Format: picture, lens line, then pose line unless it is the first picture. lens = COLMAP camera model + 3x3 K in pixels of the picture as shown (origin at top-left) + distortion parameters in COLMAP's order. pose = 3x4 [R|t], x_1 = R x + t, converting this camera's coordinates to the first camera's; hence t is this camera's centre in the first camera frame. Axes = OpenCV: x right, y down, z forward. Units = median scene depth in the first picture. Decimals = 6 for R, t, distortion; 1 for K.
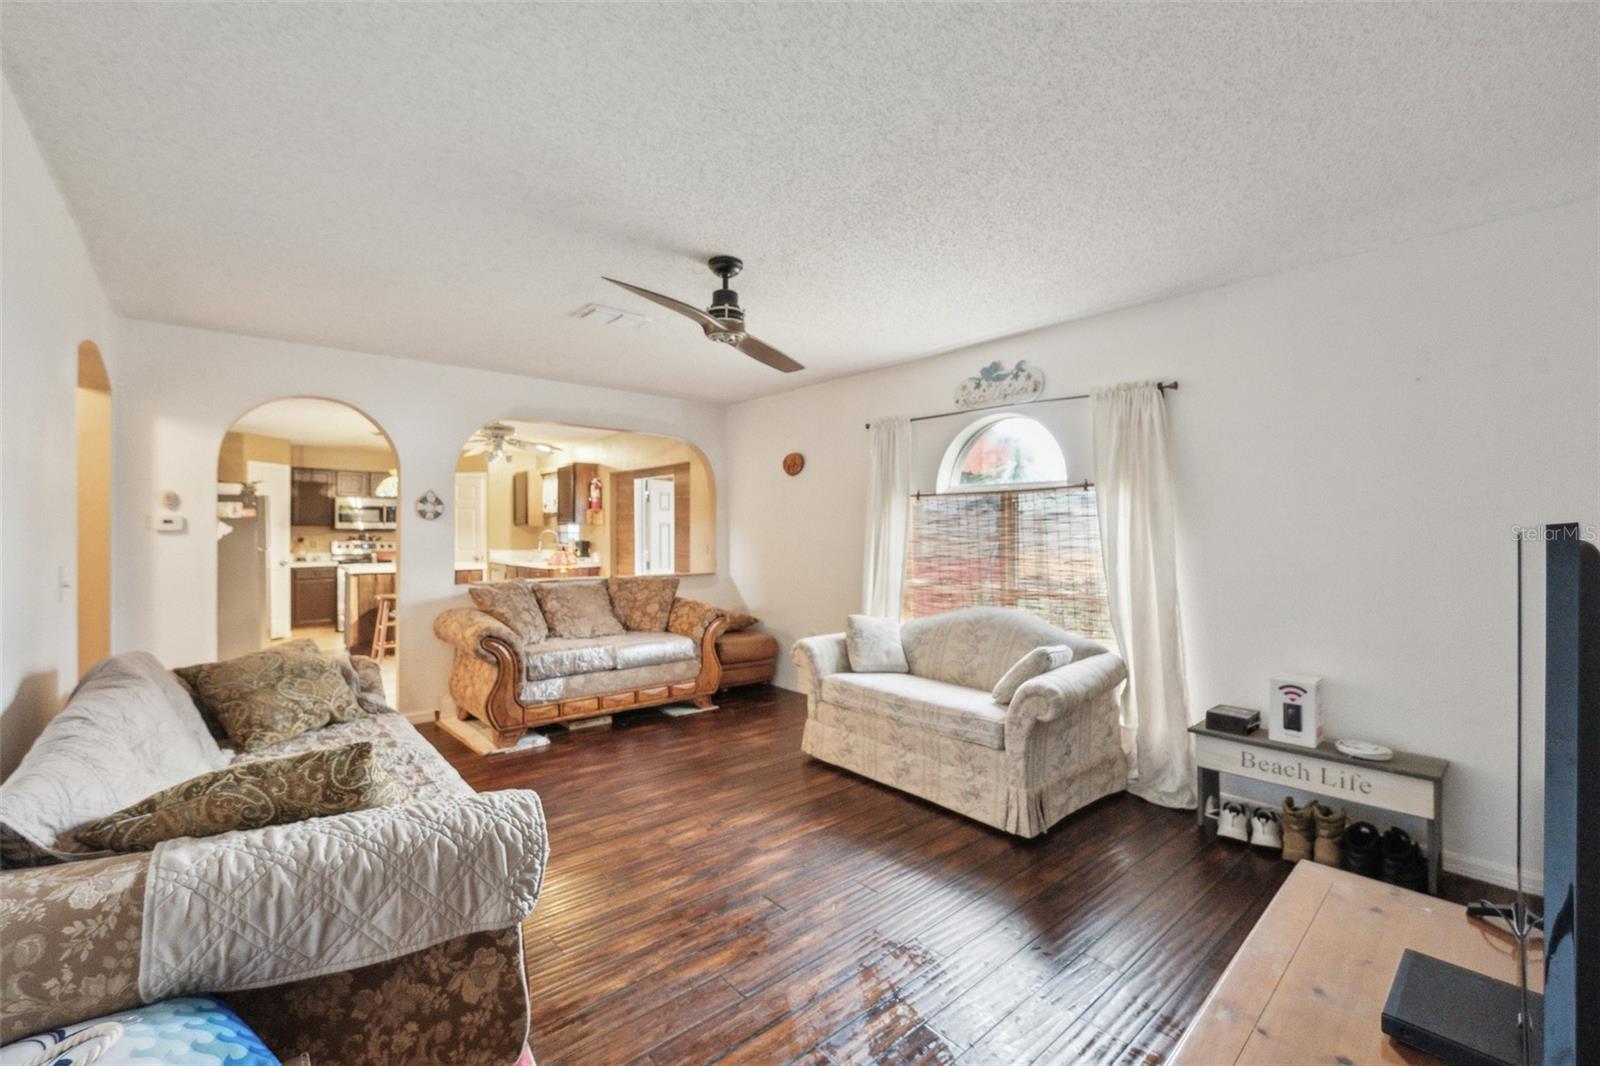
lens RADIAL K [[692.1, 0, 811.6], [0, 692.1, 531.2], [0, 0, 1]] dist [0.003569, -0.000548]
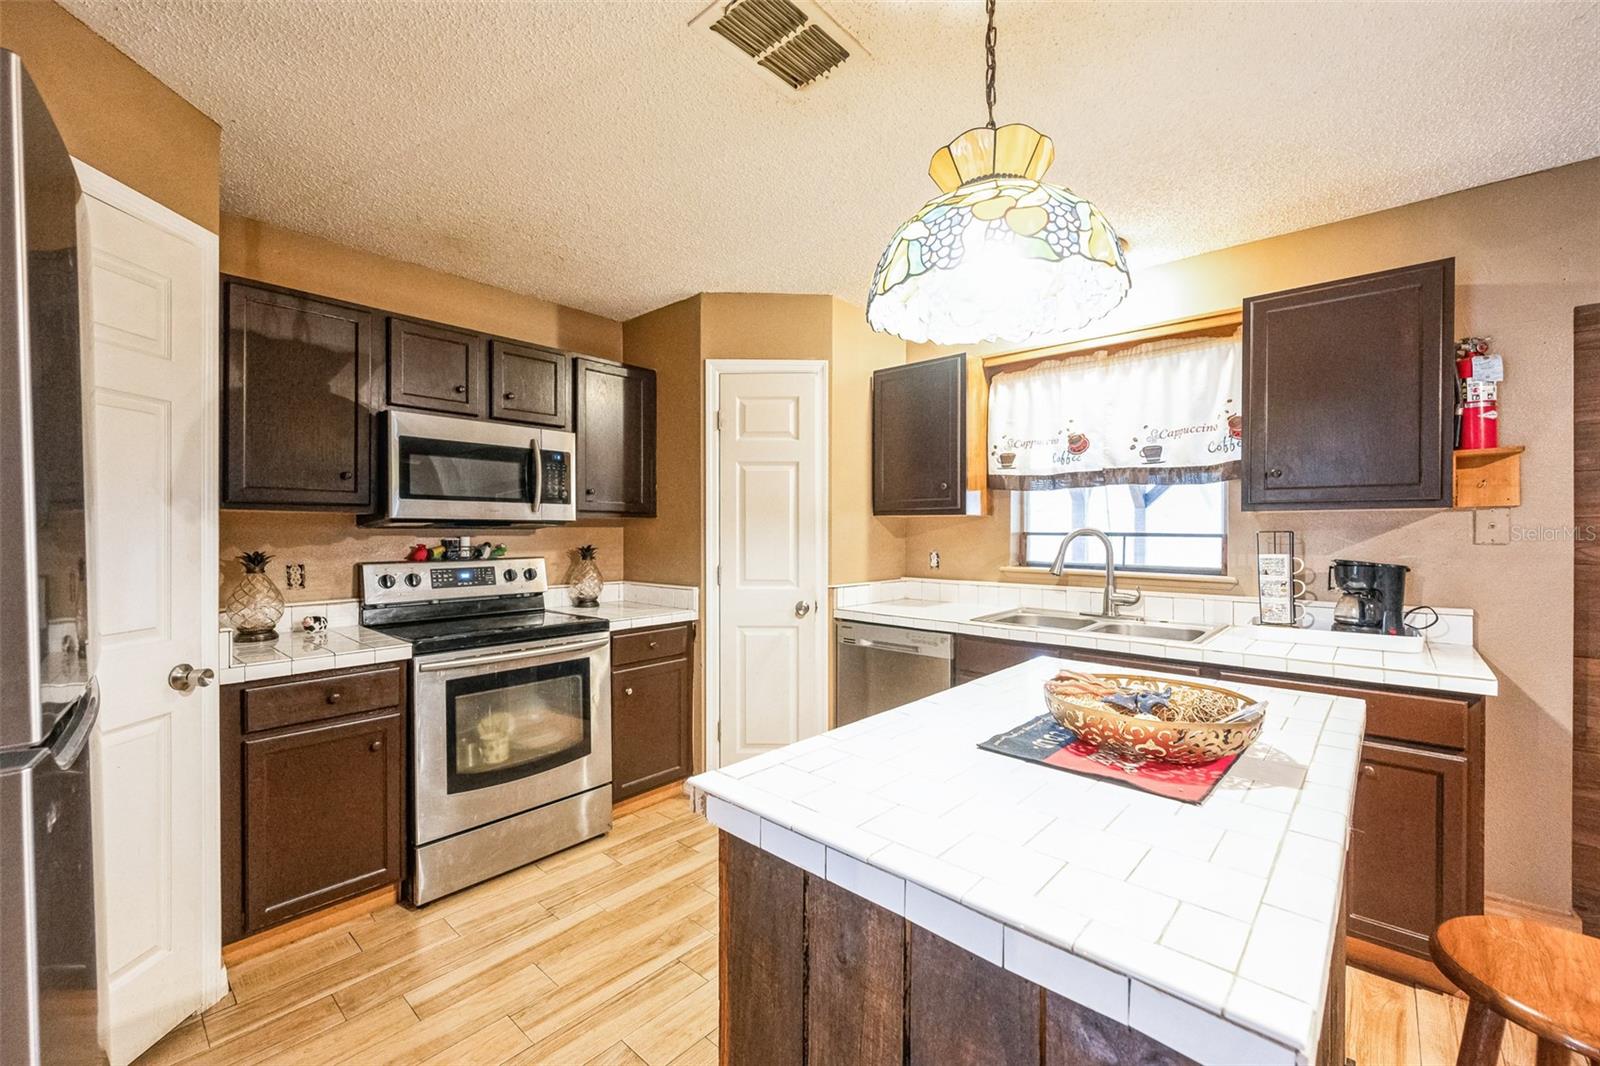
lens RADIAL K [[650.7, 0, 790.6], [0, 650.7, 529.9], [0, 0, 1]] dist [0.006437, -0.002338]
pose [[0.993269, 0.000588, 0.115827, -1.015936], [-0.000768, 0.999999, 0.001517, -0.000231], [-0.115826, -0.001596, 0.993268, 1.315444]]
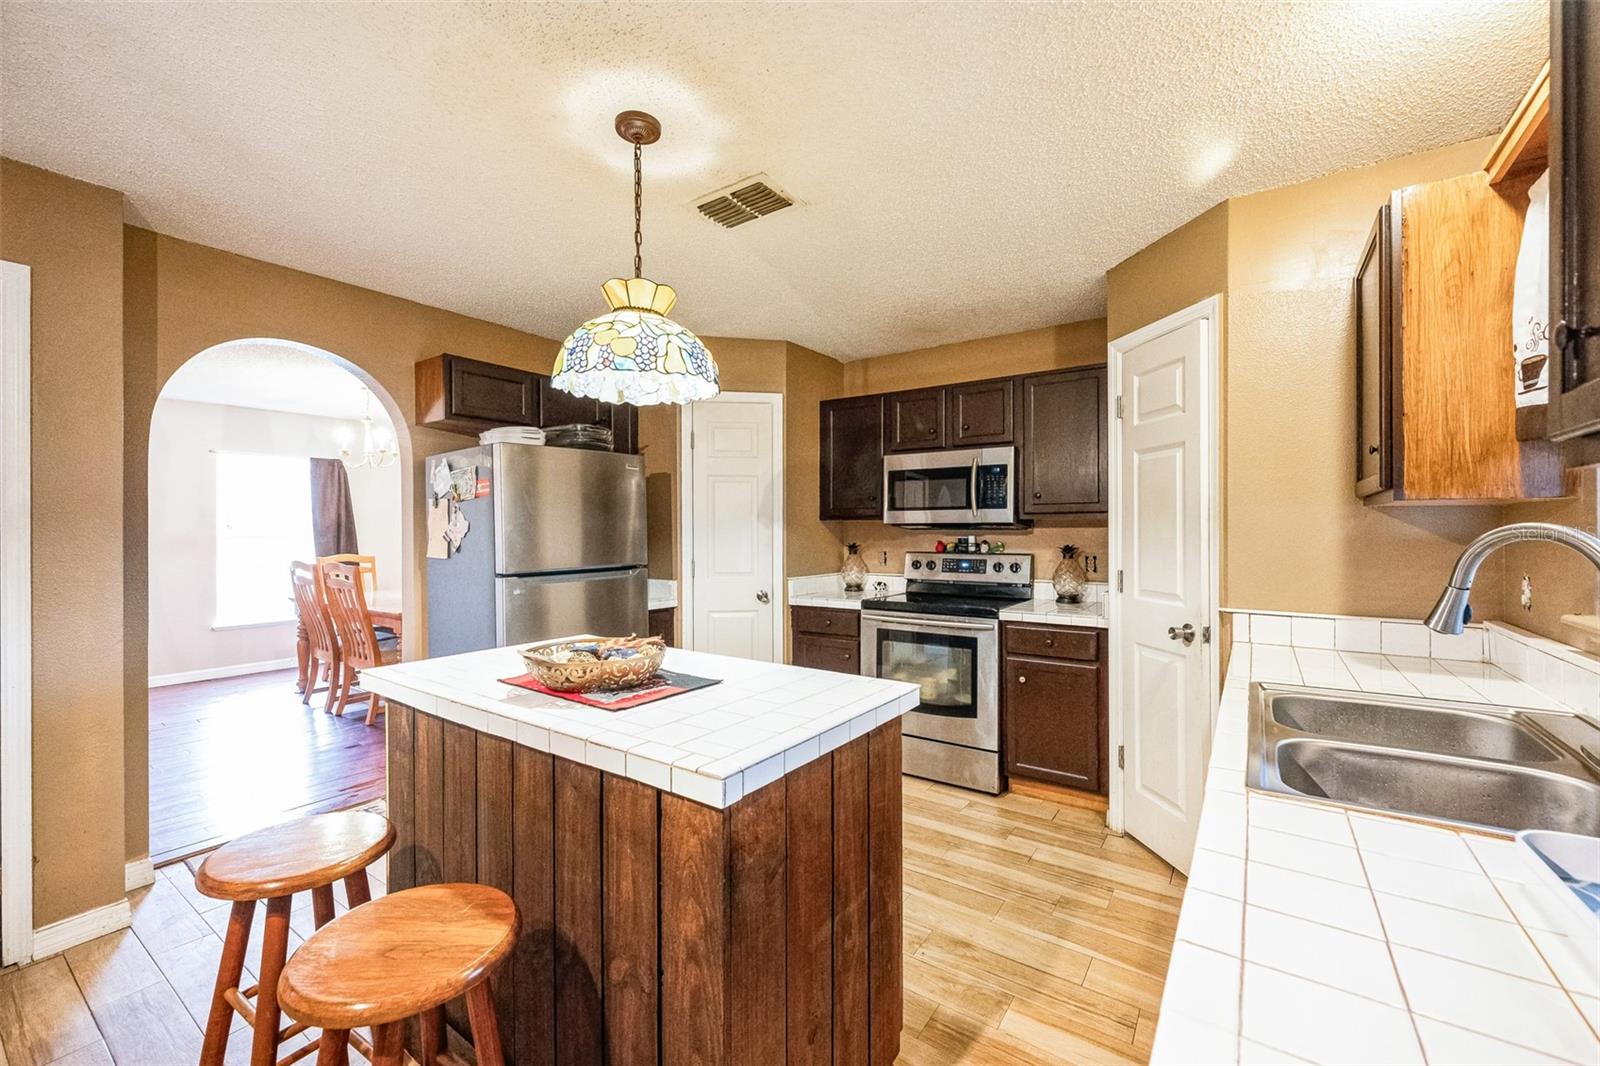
lens RADIAL K [[650.7, 0, 794.8], [0, 650.7, 529.7], [0, 0, 1]] dist [0.006437, -0.002338]
pose [[0.239755, -0.001123, -0.970833, -0.539322], [0.003317, 0.999994, -0.000337, -0.000534], [0.970828, -0.003139, 0.239758, 1.541496]]
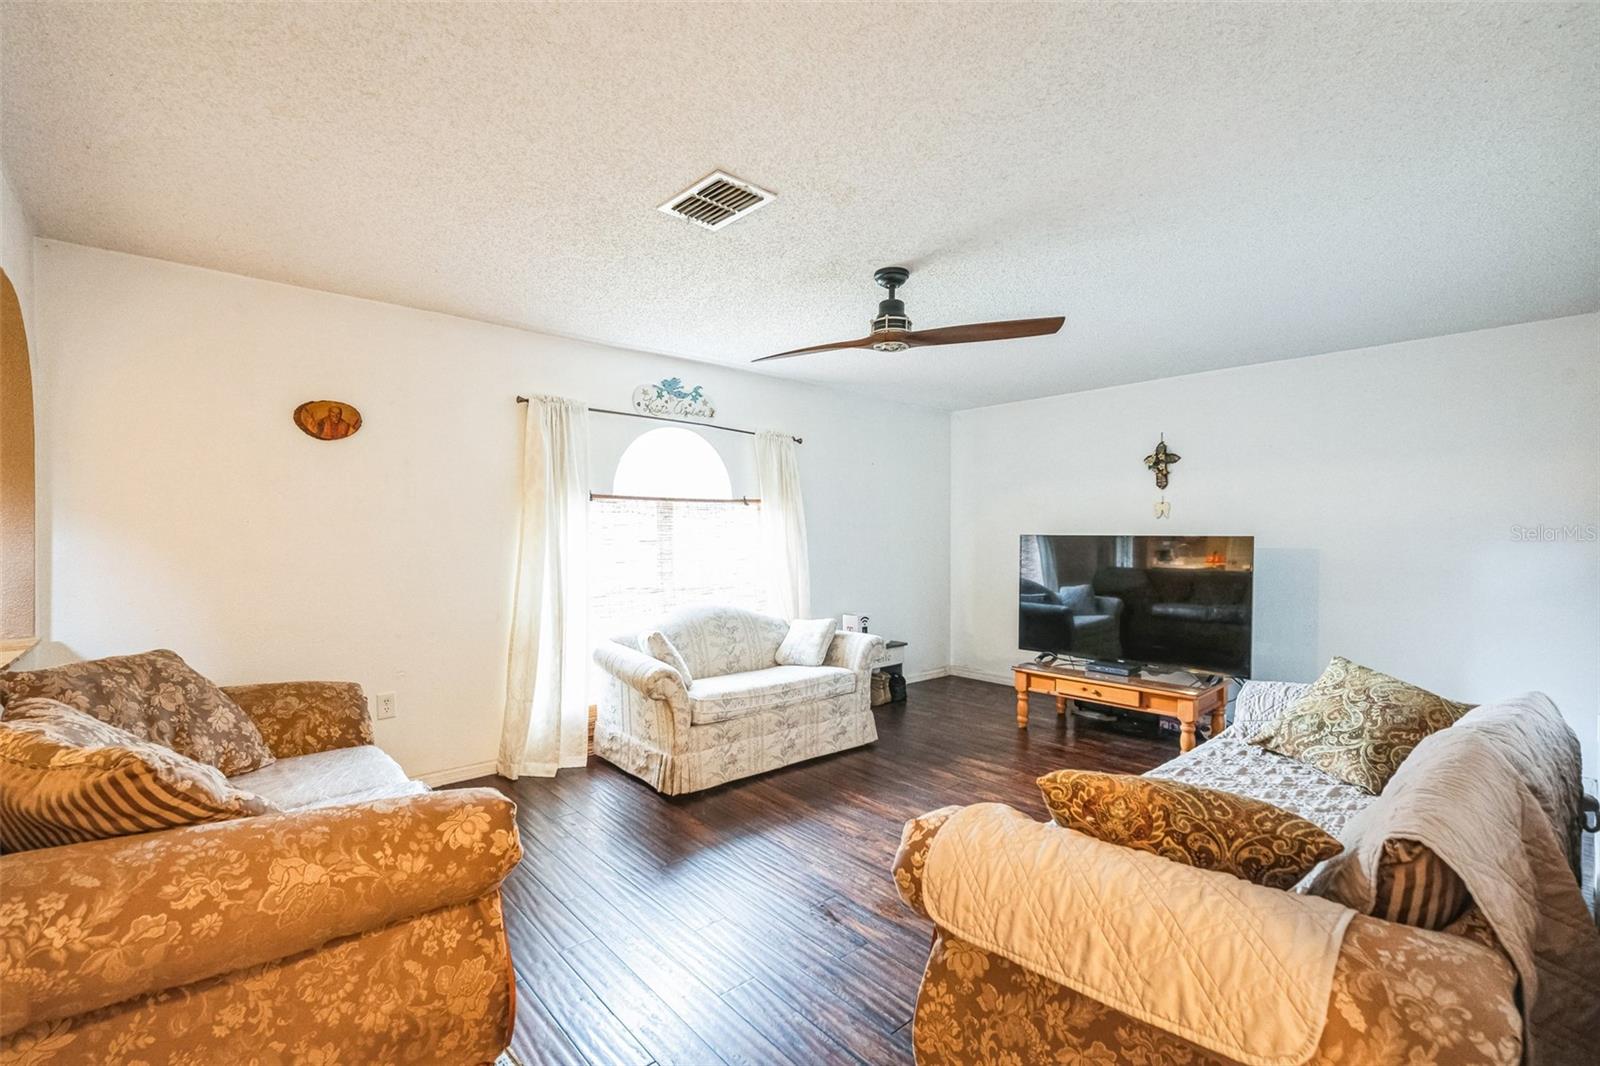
lens RADIAL K [[692.1, 0, 786.1], [0, 692.1, 557.2], [0, 0, 1]] dist [0.003569, -0.000548]
pose [[-0.006842, -0.033160, 0.999427, -0.694859], [-0.003201, 0.999446, 0.033138, -0.002639], [-0.999971, -0.002972, -0.006944, 0.709019]]
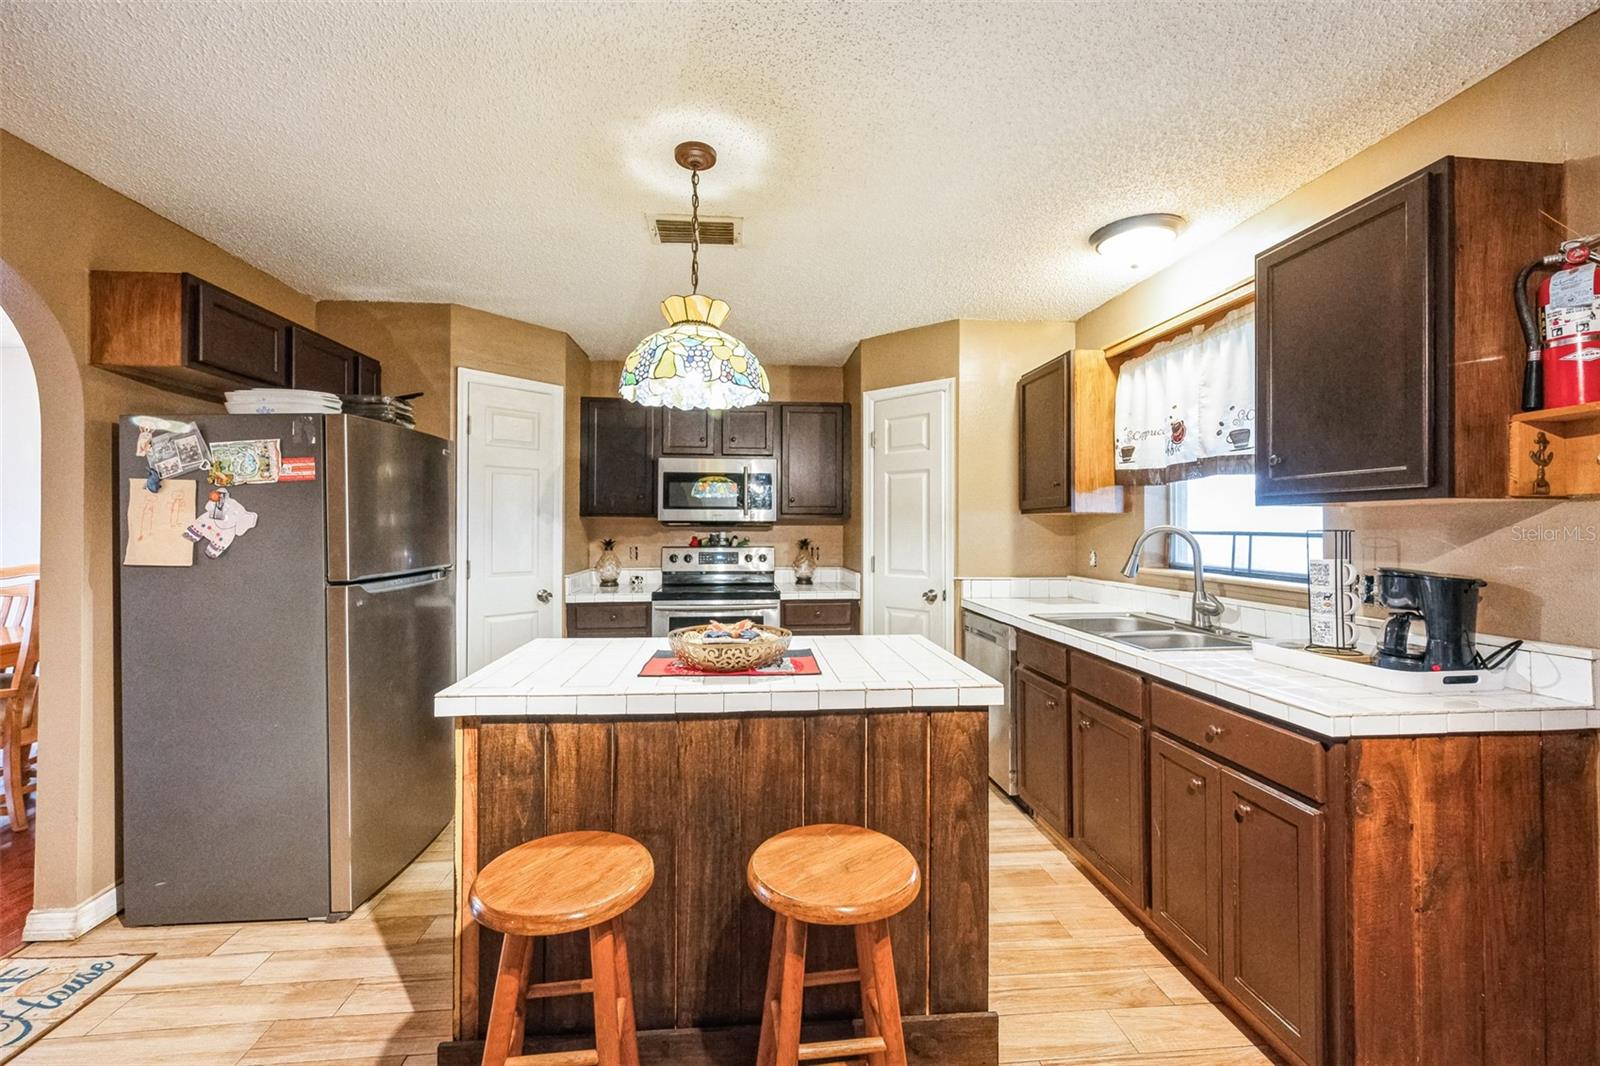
lens RADIAL K [[650.7, 0, 792.1], [0, 650.7, 521.7], [0, 0, 1]] dist [0.006437, -0.002338]
pose [[0.810740, -0.003936, -0.585393, -0.635784], [-0.000445, 0.999973, -0.007340, -0.000715], [0.585406, 0.006211, 0.810716, 1.258754]]
